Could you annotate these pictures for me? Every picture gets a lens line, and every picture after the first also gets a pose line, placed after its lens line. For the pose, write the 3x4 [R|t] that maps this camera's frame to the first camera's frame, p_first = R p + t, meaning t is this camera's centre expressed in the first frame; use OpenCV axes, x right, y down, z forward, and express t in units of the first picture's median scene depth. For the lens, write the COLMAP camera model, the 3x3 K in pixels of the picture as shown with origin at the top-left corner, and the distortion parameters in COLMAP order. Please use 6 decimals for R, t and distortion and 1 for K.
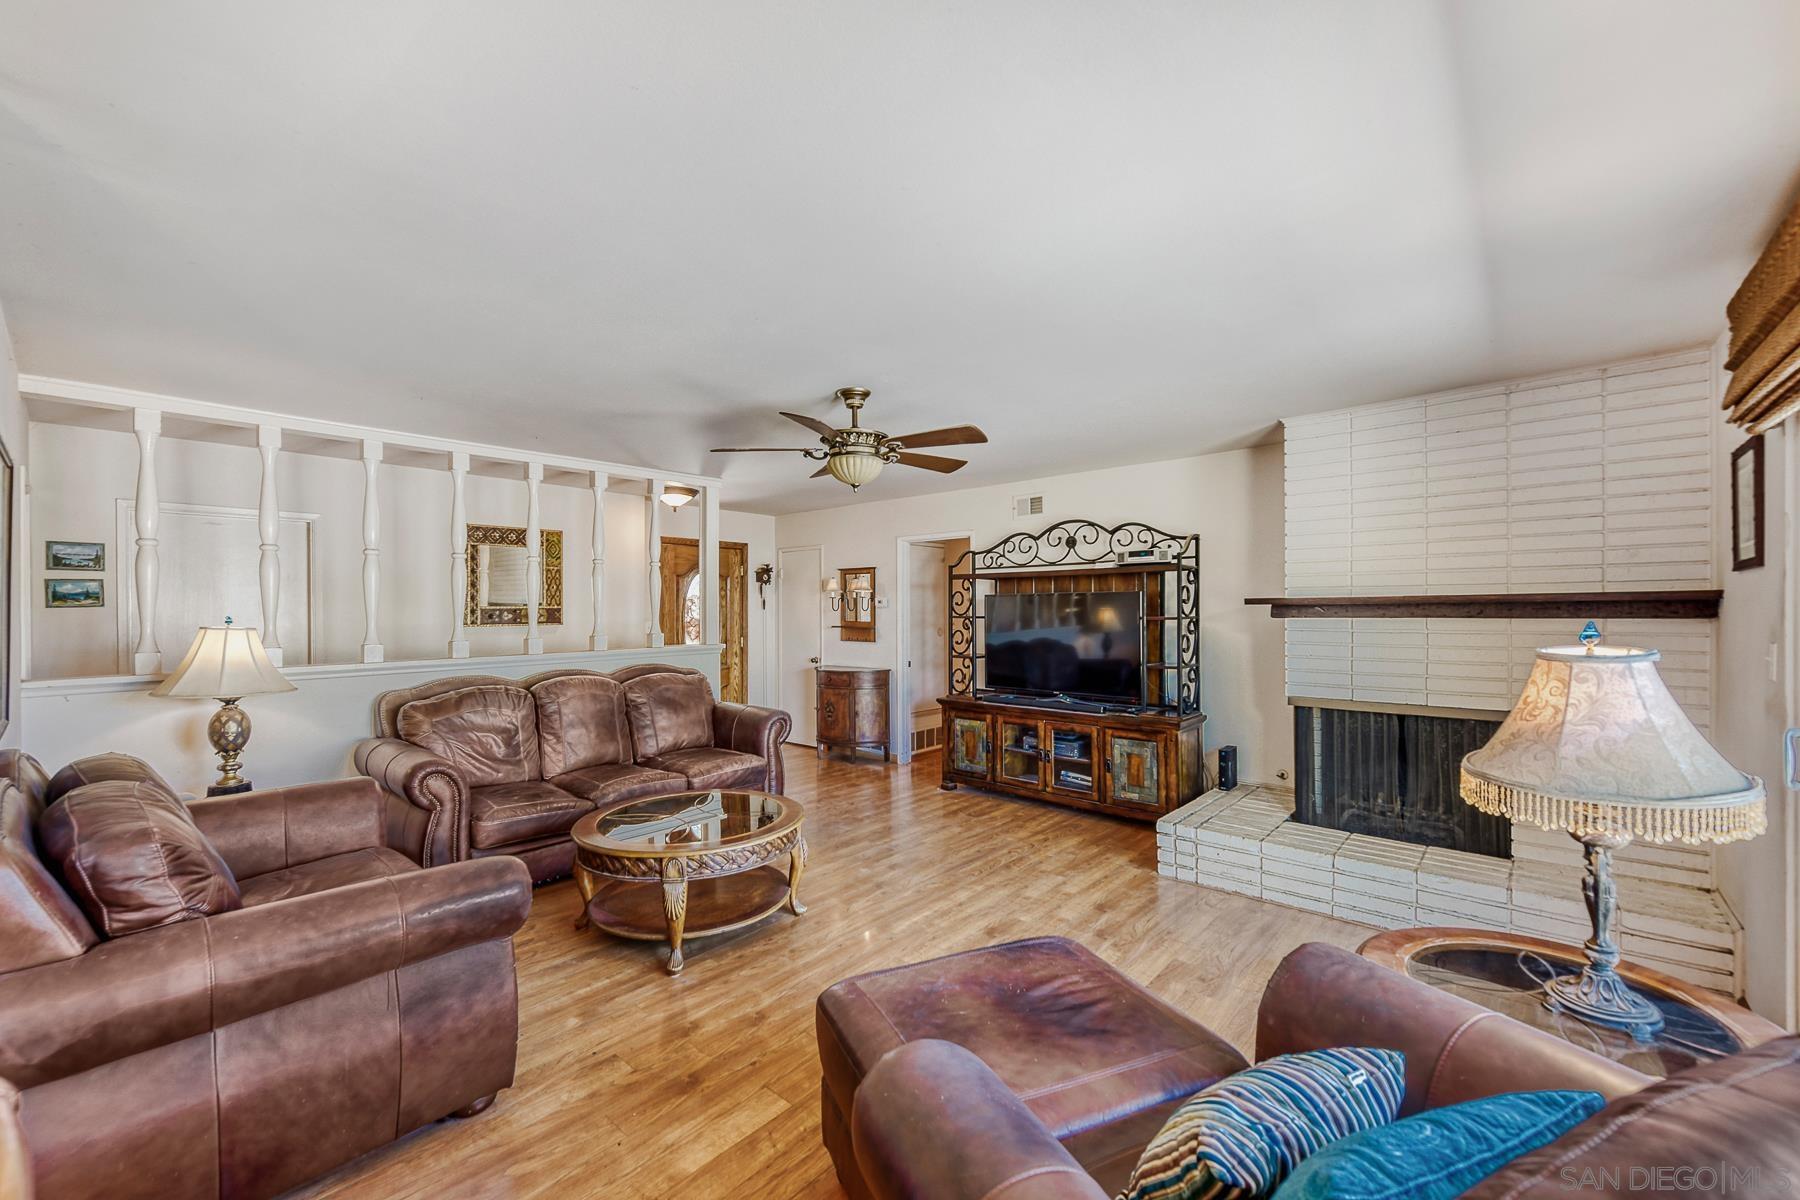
lens RADIAL K [[719.3, 0, 906.2], [0, 719.3, 607.0], [0, 0, 1]] dist [-0.000546, -0.000335]
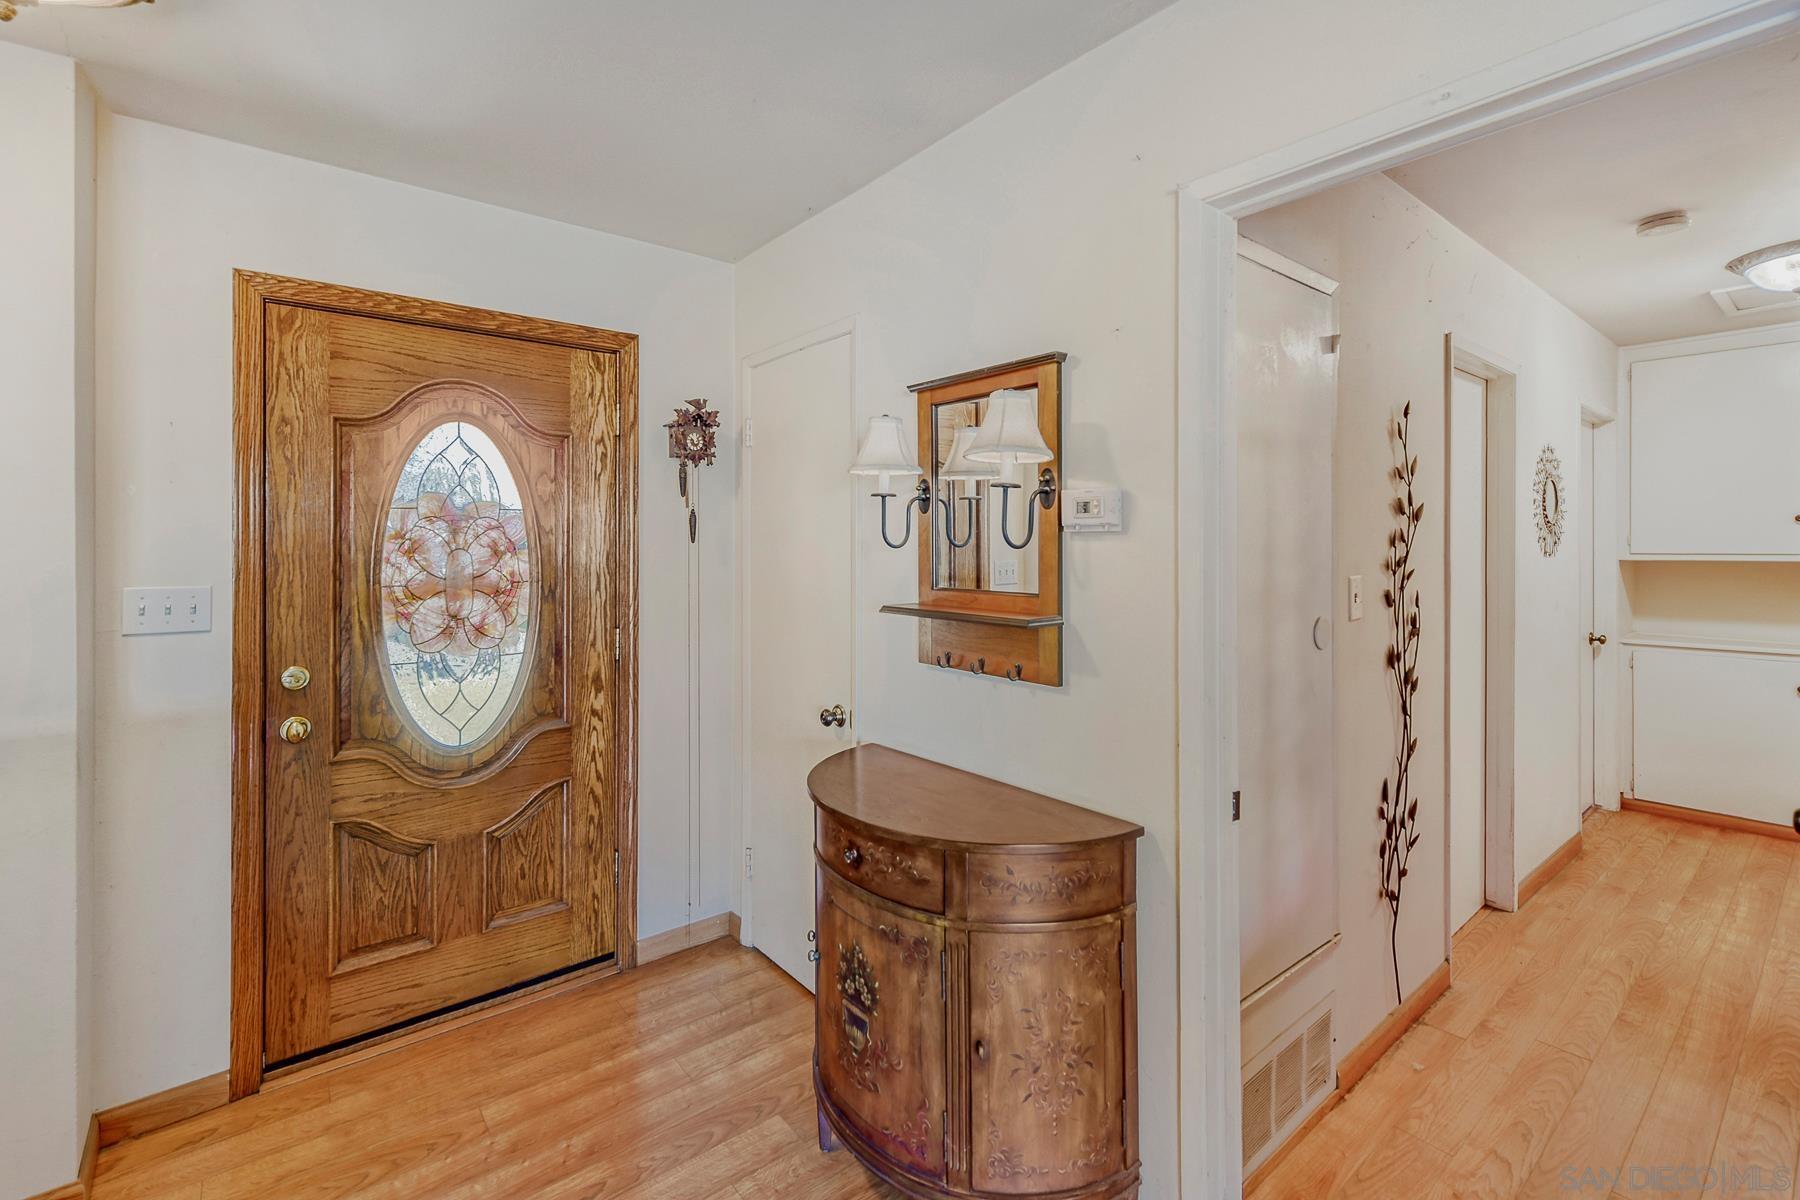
lens RADIAL K [[787.0, 0, 894.0], [0, 787.0, 543.8], [0, 0, 1]] dist [-0.000661, -0.000206]
pose [[0.983543, 0.000992, -0.180671, -0.050230], [-0.000273, 0.999992, 0.004007, 0.003332], [0.180673, -0.003891, 0.983535, 0.749174]]
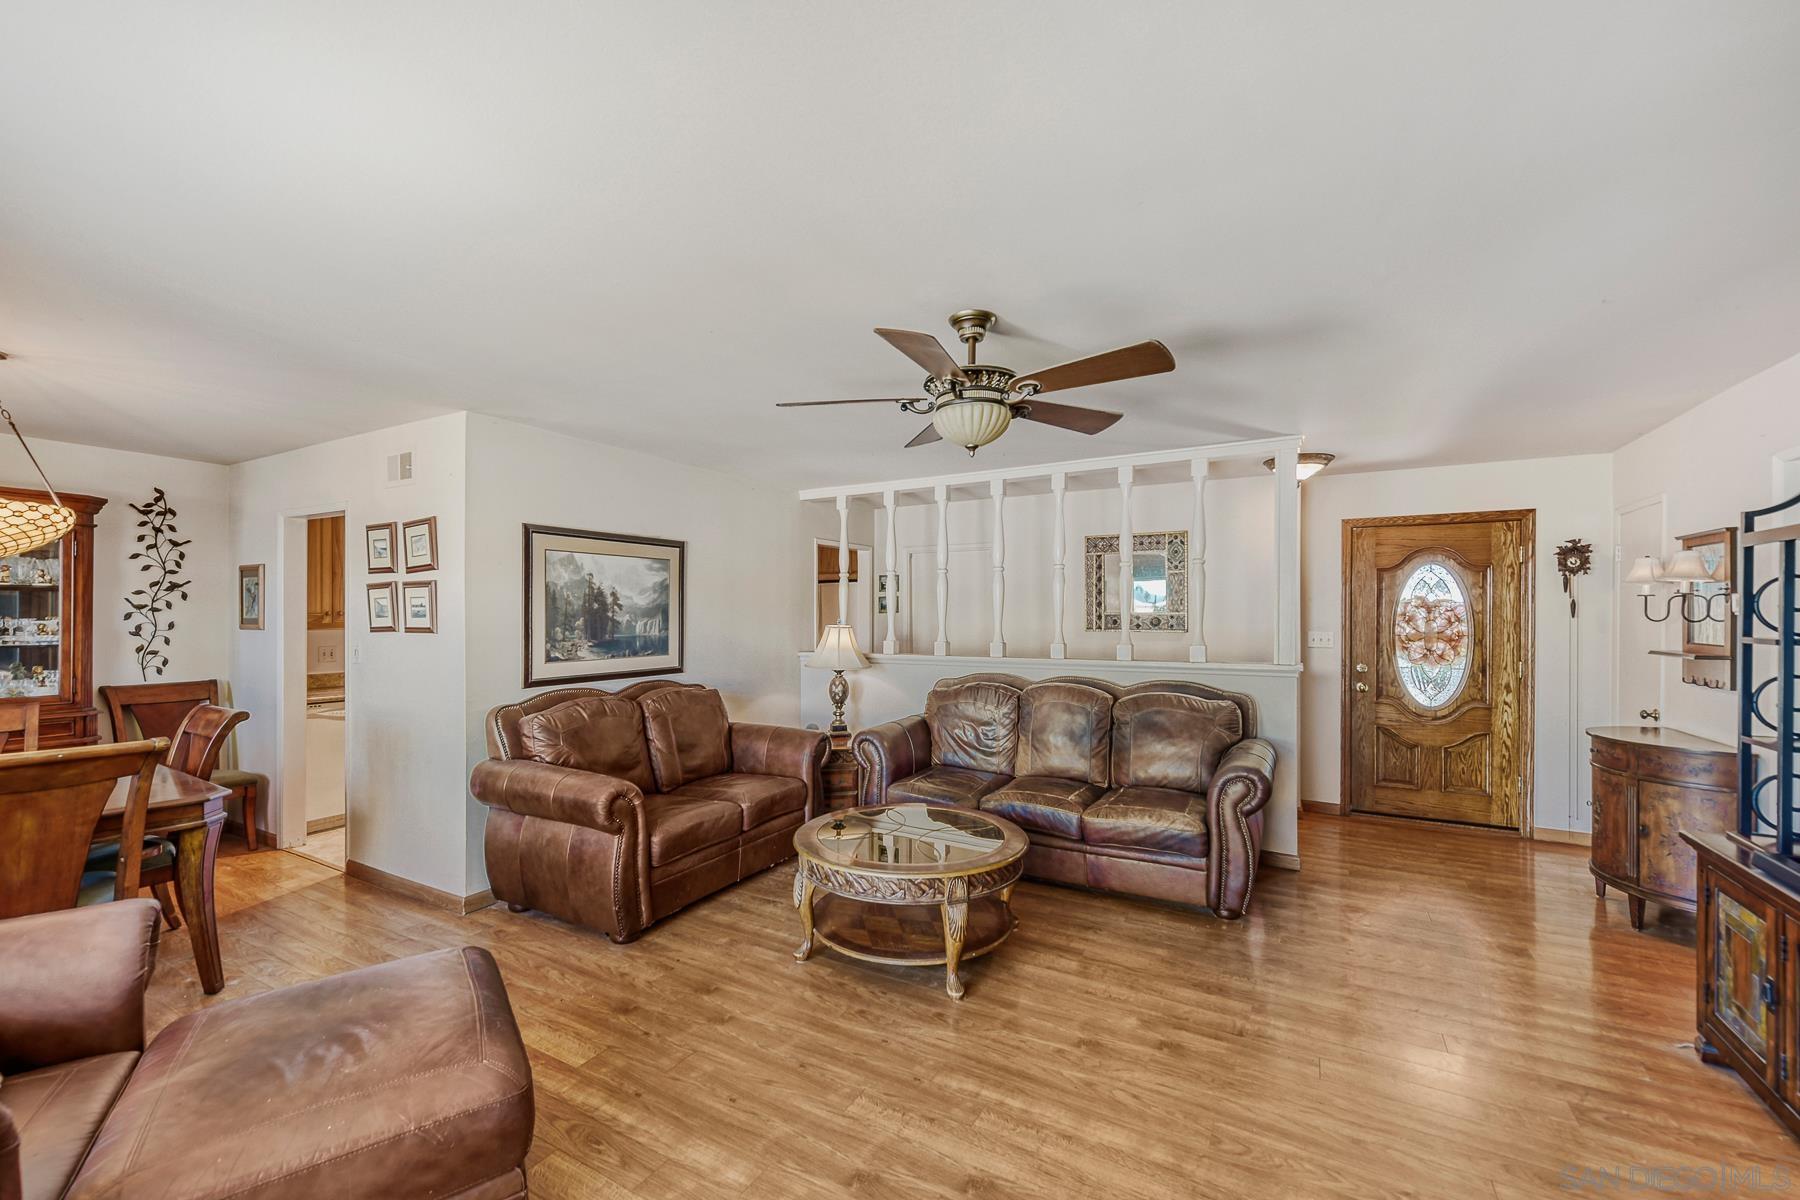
lens RADIAL K [[728.4, 0, 893.1], [0, 728.4, 613.5], [0, 0, 1]] dist [0.011655, -0.000320]
pose [[0.192832, 0.002986, -0.981227, 0.316382], [0.000686, 0.999995, 0.003178, -0.002171], [0.981232, -0.001286, 0.192829, 0.384006]]
